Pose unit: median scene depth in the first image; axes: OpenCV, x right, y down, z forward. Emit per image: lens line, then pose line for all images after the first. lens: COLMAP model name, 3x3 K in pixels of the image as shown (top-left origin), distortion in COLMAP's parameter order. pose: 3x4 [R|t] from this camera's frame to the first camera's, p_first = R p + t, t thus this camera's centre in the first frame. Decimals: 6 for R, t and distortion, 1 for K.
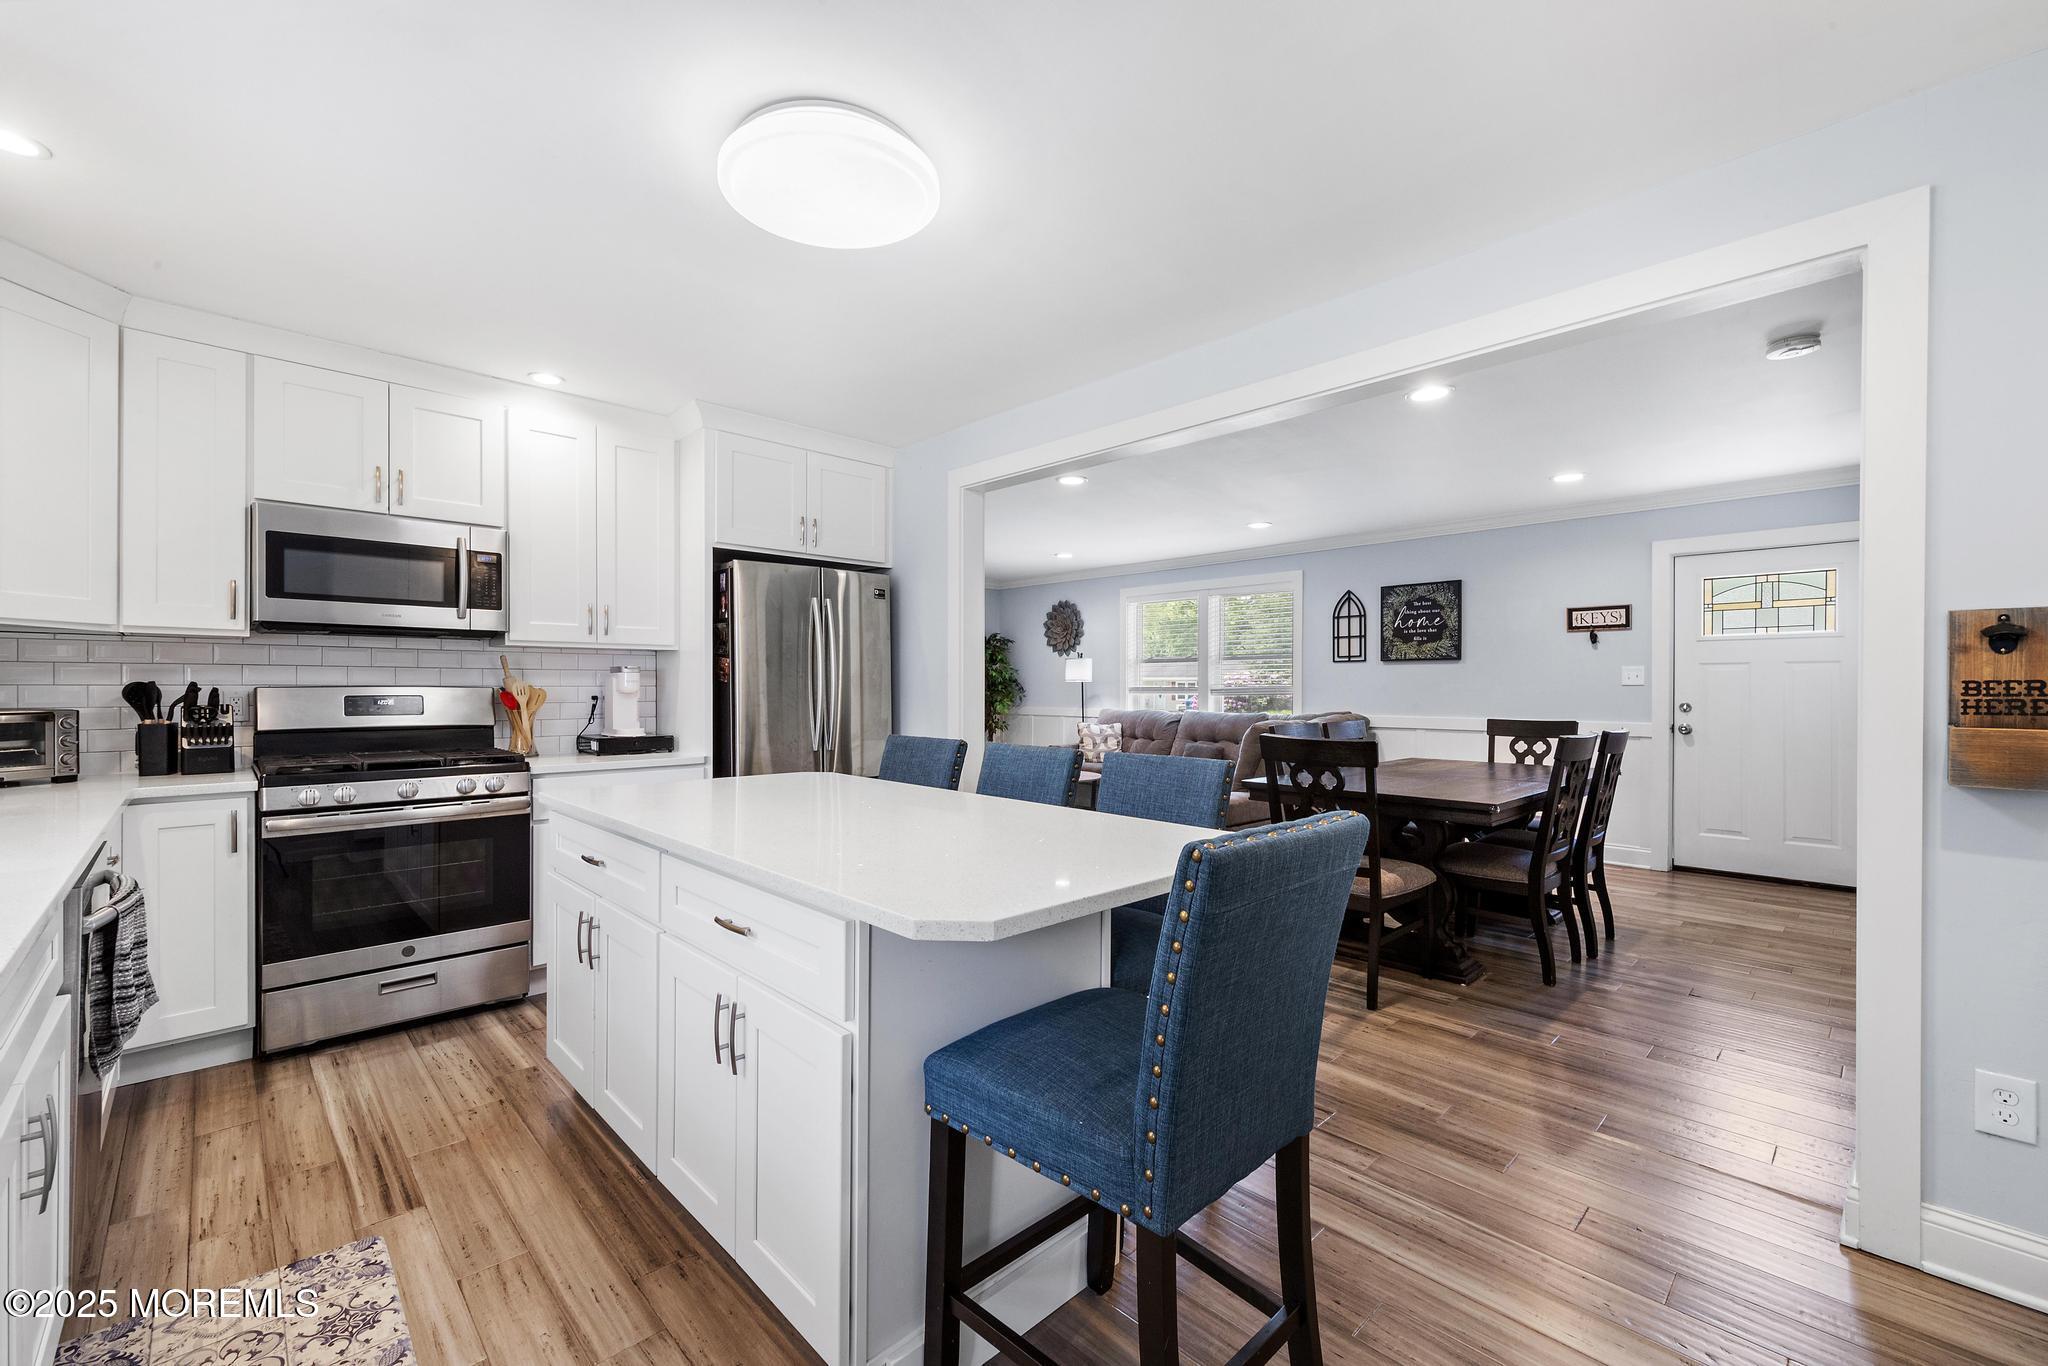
lens RADIAL K [[848.3, 0, 1022.0], [0, 848.3, 690.2], [0, 0, 1]] dist [-0.000449, -0.000382]
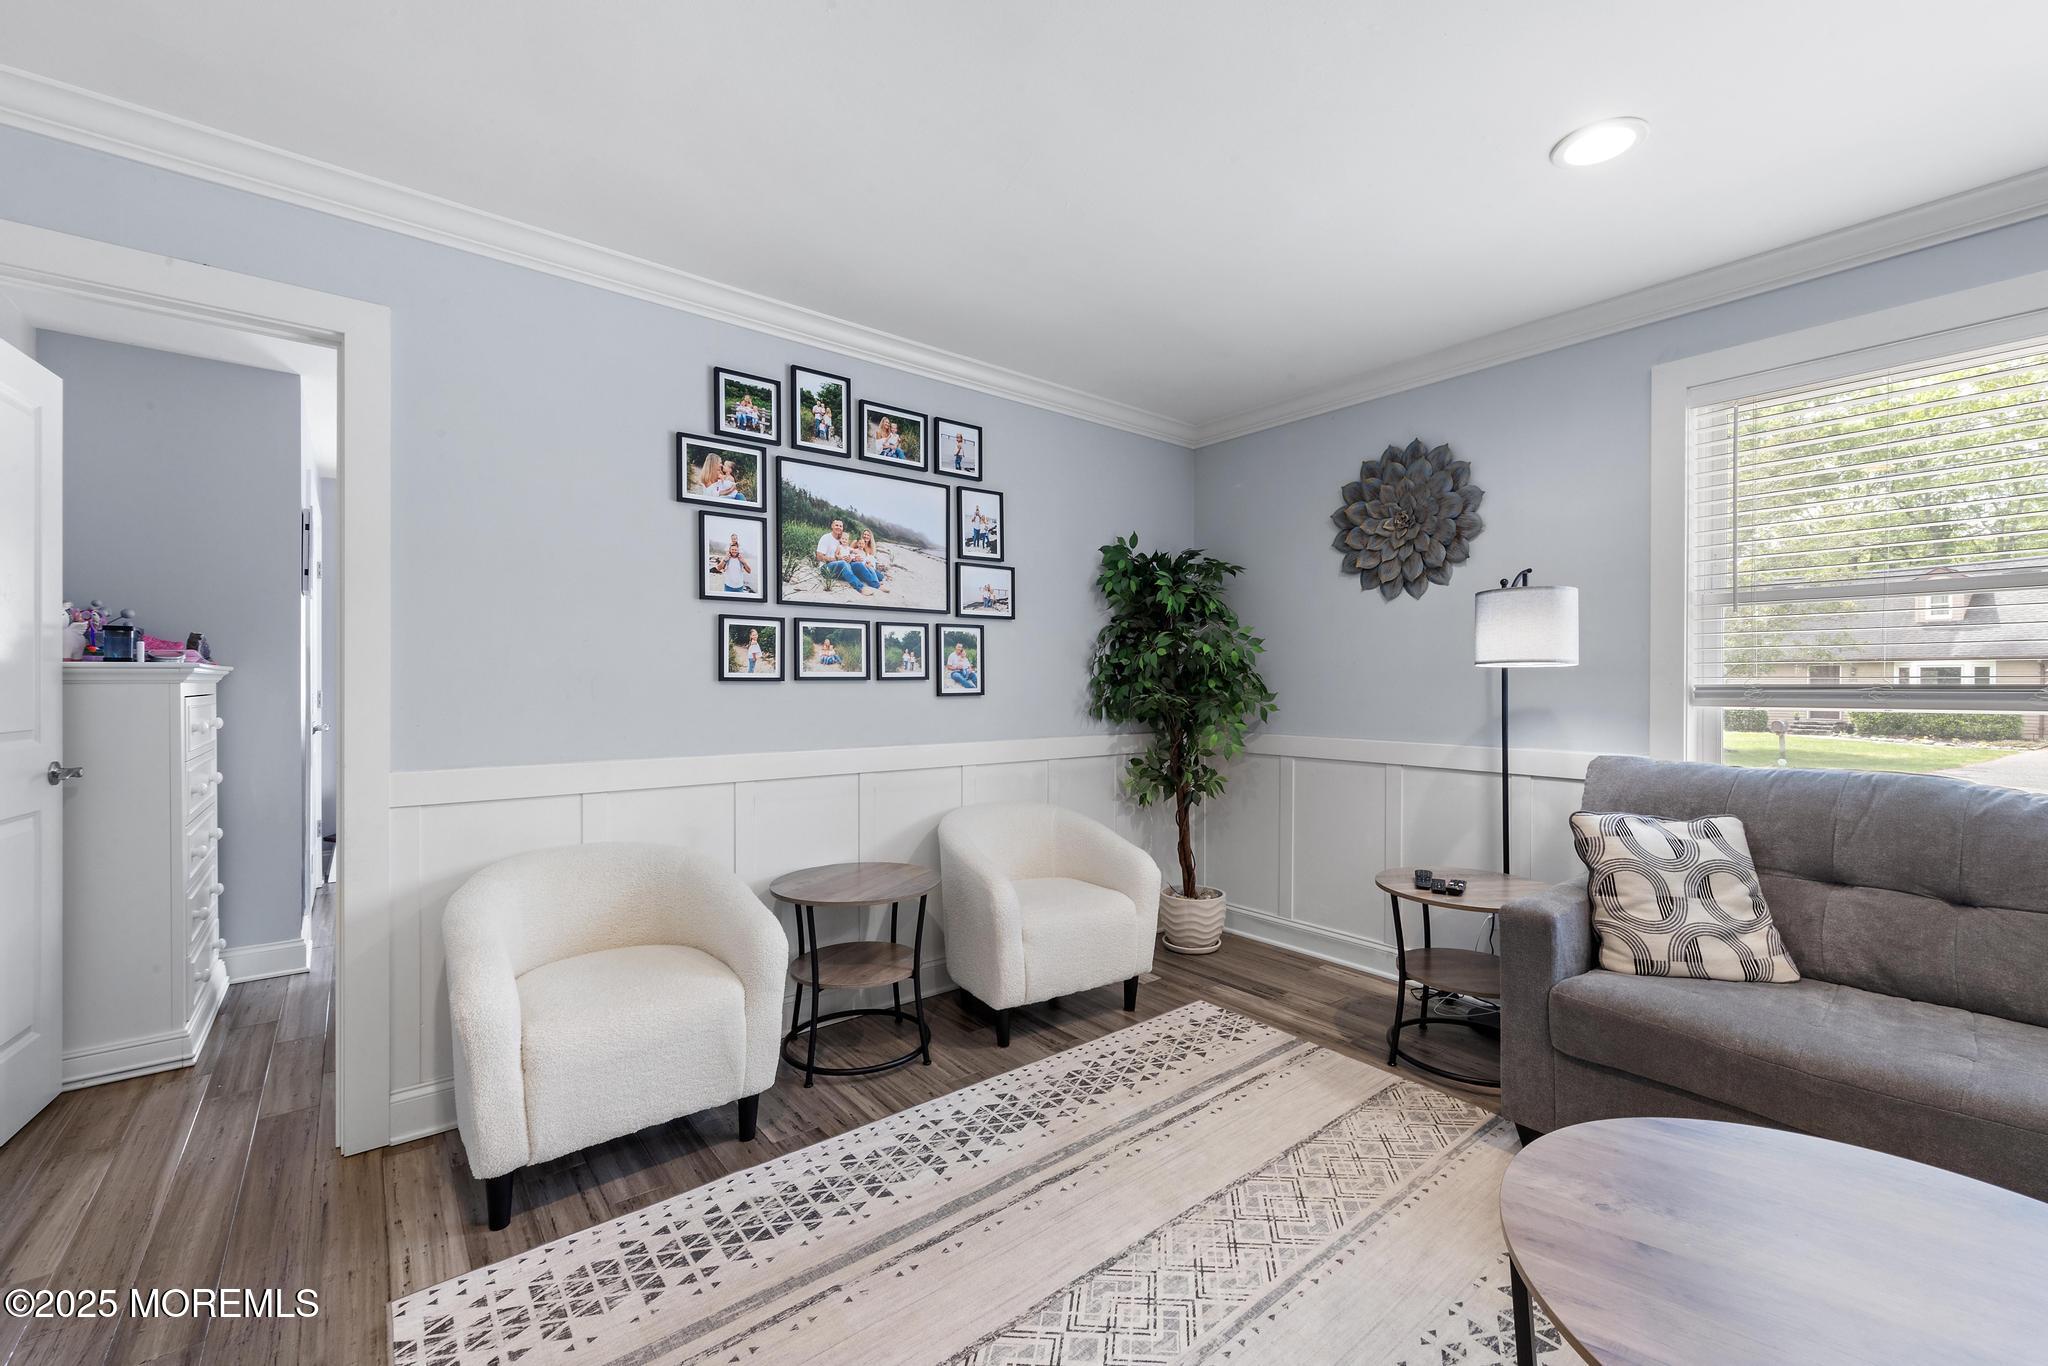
lens RADIAL K [[827.6, 0, 1024.4], [0, 827.6, 682.2], [0, 0, 1]] dist [0.000933, 0.000049]
pose [[0.996171, 0.001433, -0.087417, -0.107597], [-0.001980, 0.999979, -0.006170, -0.003128], [0.087407, 0.006320, 0.996153, 0.862866]]
